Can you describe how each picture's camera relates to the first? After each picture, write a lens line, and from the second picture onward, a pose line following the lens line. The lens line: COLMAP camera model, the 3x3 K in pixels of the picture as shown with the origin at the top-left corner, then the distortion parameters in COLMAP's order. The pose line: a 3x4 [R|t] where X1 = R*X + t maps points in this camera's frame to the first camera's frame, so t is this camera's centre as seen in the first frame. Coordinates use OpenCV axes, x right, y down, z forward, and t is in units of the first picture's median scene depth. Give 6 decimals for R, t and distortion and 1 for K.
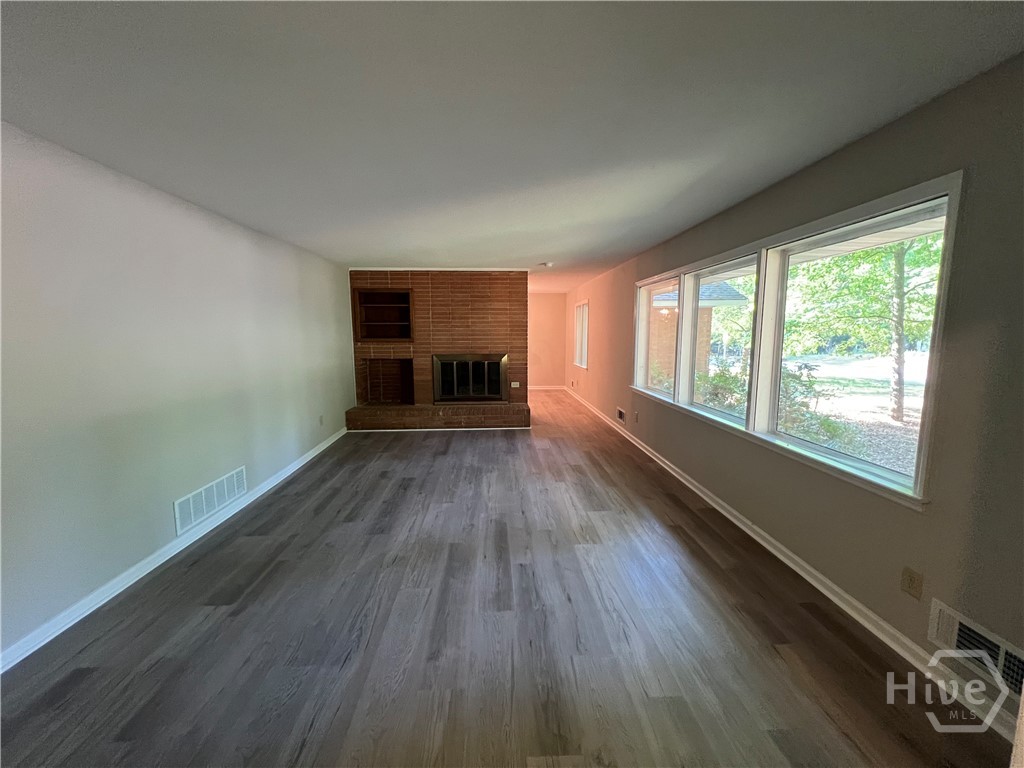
lens RADIAL K [[411.3, 0, 508.3], [0, 411.3, 382.6], [0, 0, 1]] dist [-0.005896, 0.001676]
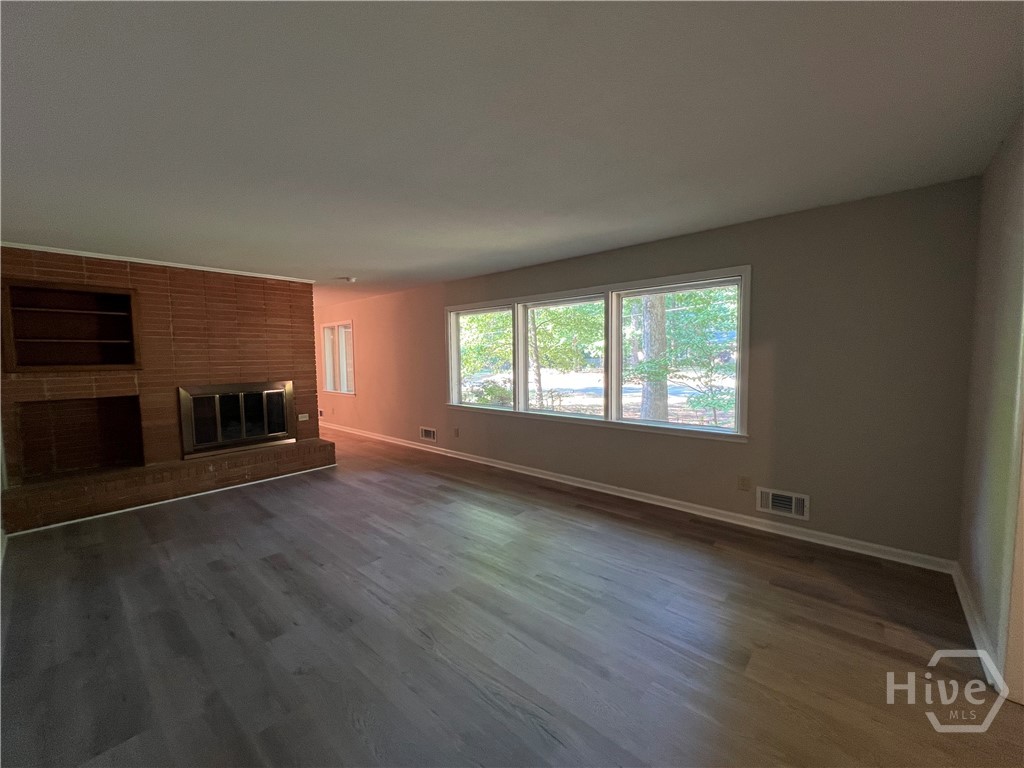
lens RADIAL K [[411.3, 0, 504.1], [0, 411.3, 386.6], [0, 0, 1]] dist [-0.005896, 0.001676]
pose [[0.691902, -0.059397, 0.719544, -0.316179], [0.098434, 0.995065, -0.012512, -0.006887], [-0.715250, 0.079485, 0.694334, 0.138131]]
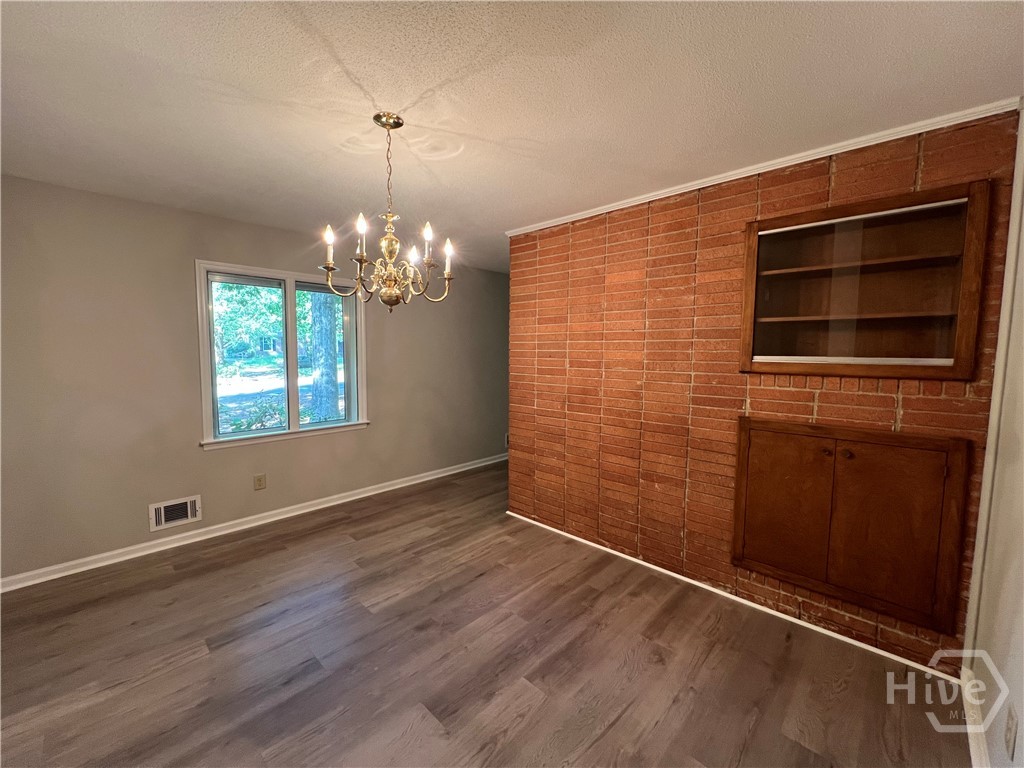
lens RADIAL K [[411.3, 0, 510.3], [0, 411.3, 384.4], [0, 0, 1]] dist [-0.005896, 0.001676]
pose [[-0.720765, -0.053594, 0.691105, -0.329556], [0.078297, 0.984332, 0.157990, -0.063538], [-0.688744, 0.167985, -0.705275, 0.587611]]
